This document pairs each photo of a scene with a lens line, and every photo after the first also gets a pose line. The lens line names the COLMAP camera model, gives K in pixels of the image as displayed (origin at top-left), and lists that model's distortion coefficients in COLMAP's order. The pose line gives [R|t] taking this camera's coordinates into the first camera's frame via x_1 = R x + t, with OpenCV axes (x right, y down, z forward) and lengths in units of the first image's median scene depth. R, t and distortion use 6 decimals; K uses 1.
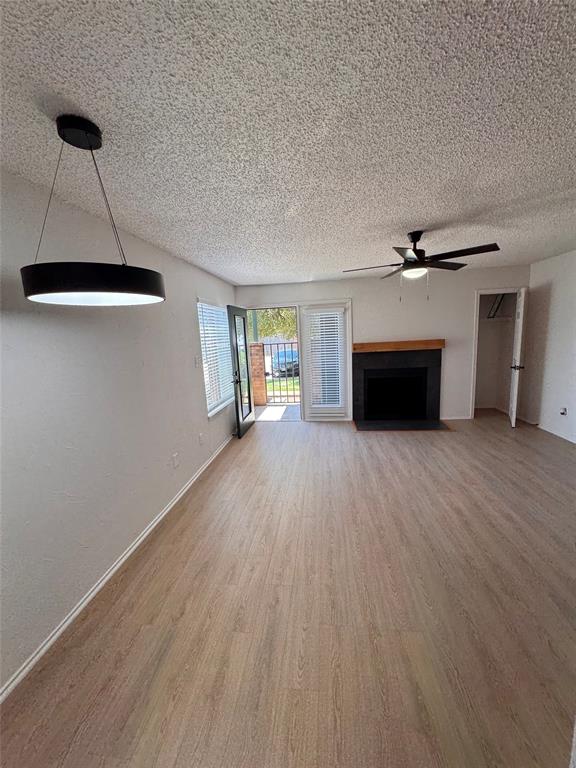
lens RADIAL K [[307.3, 0, 290.8], [0, 307.3, 383.9], [0, 0, 1]] dist [-0.004125, -0.001574]
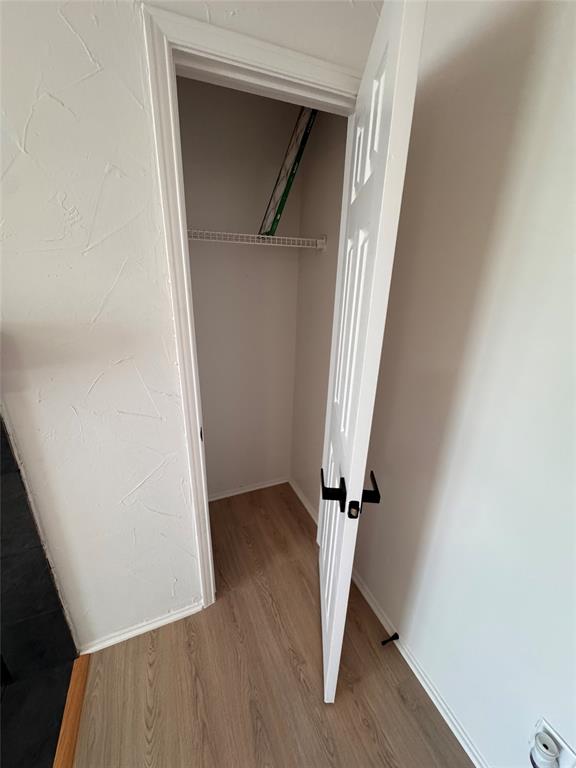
lens RADIAL K [[307.3, 0, 290.6], [0, 307.3, 386.5], [0, 0, 1]] dist [-0.004125, -0.001574]
pose [[0.872246, -0.095660, 0.479621, 0.745394], [0.009439, 0.983794, 0.179052, -0.191428], [-0.488976, -0.151650, 0.859014, 1.036909]]
